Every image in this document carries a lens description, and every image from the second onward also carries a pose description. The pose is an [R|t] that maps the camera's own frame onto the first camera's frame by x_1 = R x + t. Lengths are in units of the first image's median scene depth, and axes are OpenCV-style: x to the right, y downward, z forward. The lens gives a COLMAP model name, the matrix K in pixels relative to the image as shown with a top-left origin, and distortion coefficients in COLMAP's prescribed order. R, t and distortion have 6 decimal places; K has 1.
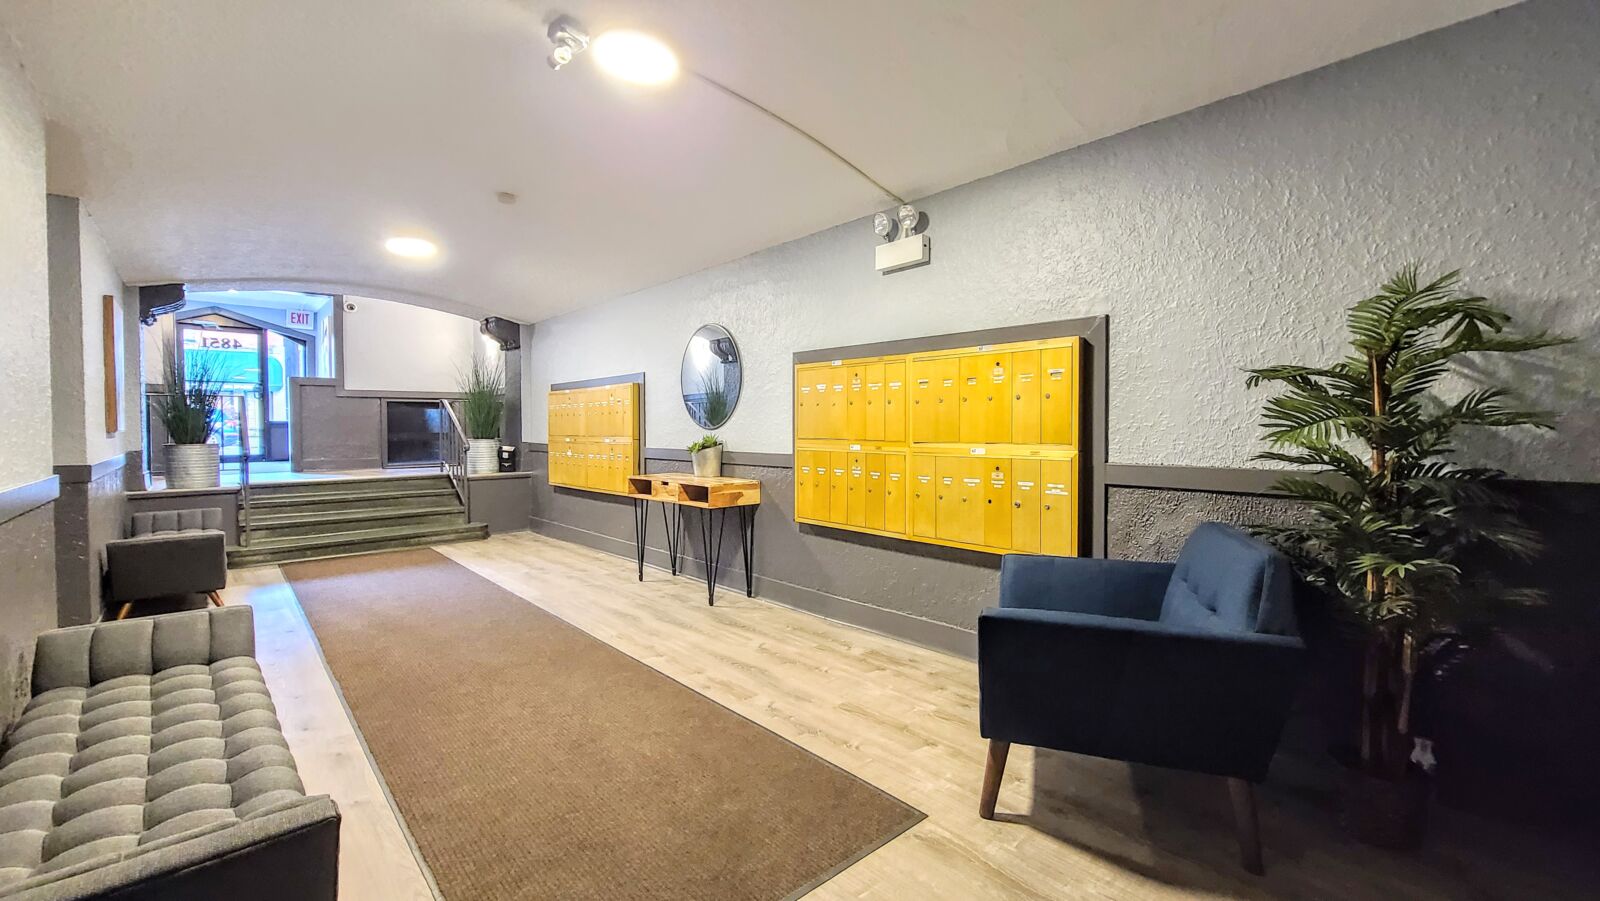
lens RADIAL K [[670.5, 0, 823.6], [0, 670.5, 441.3], [0, 0, 1]] dist [-0.001633, -0.000295]
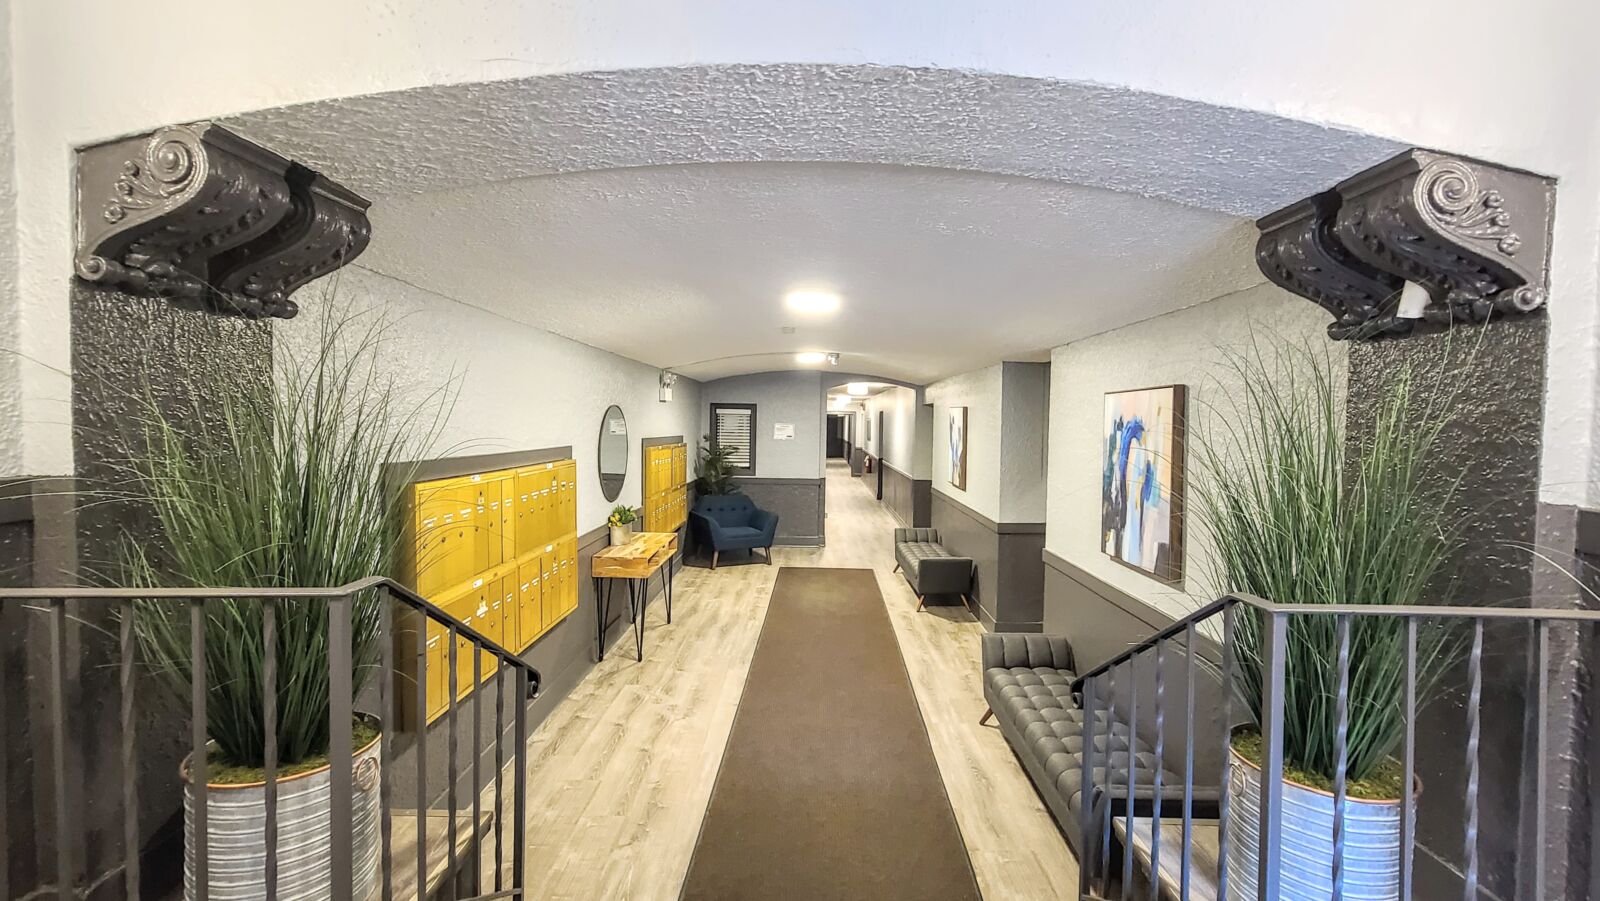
lens RADIAL K [[685.4, 0, 806.6], [0, 685.4, 442.5], [0, 0, 1]] dist [-0.000177, 0.000053]
pose [[-0.720981, -0.028373, 0.692373, -1.067836], [0.001998, 0.999072, 0.043022, -0.147192], [-0.692952, 0.032402, -0.720256, 1.449370]]
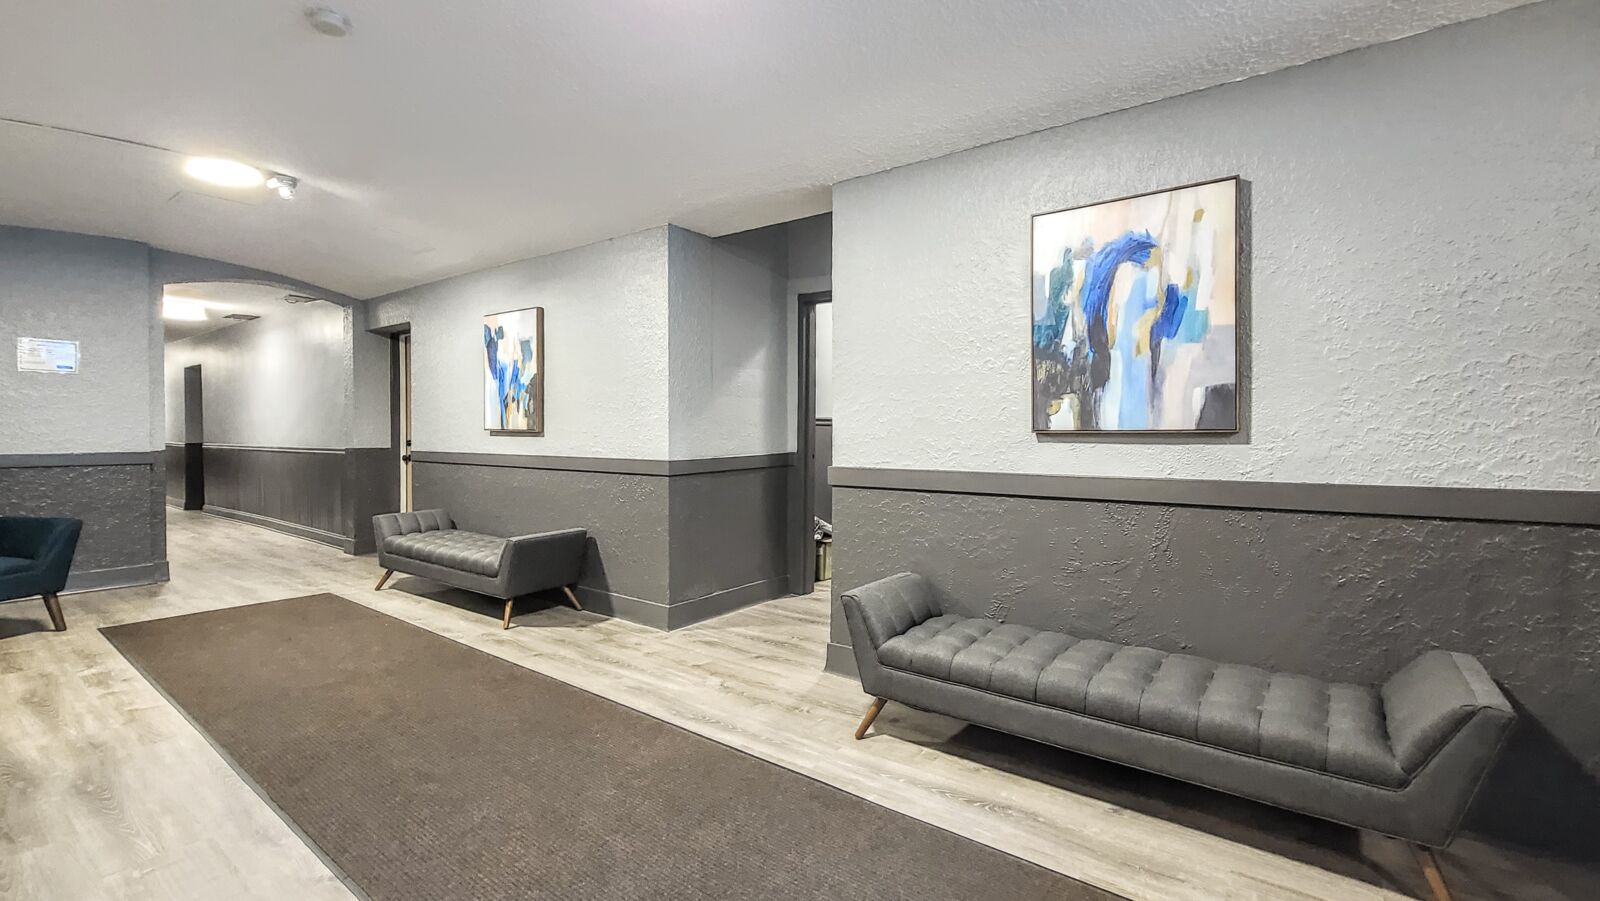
lens RADIAL K [[693.4, 0, 817.4], [0, 693.4, 445.2], [0, 0, 1]] dist [-0.000958, -0.000284]
pose [[-0.983601, 0.005456, -0.180275, -0.570499], [-0.001137, 0.999335, 0.036449, -0.019096], [0.180354, 0.036056, -0.982941, 1.230950]]
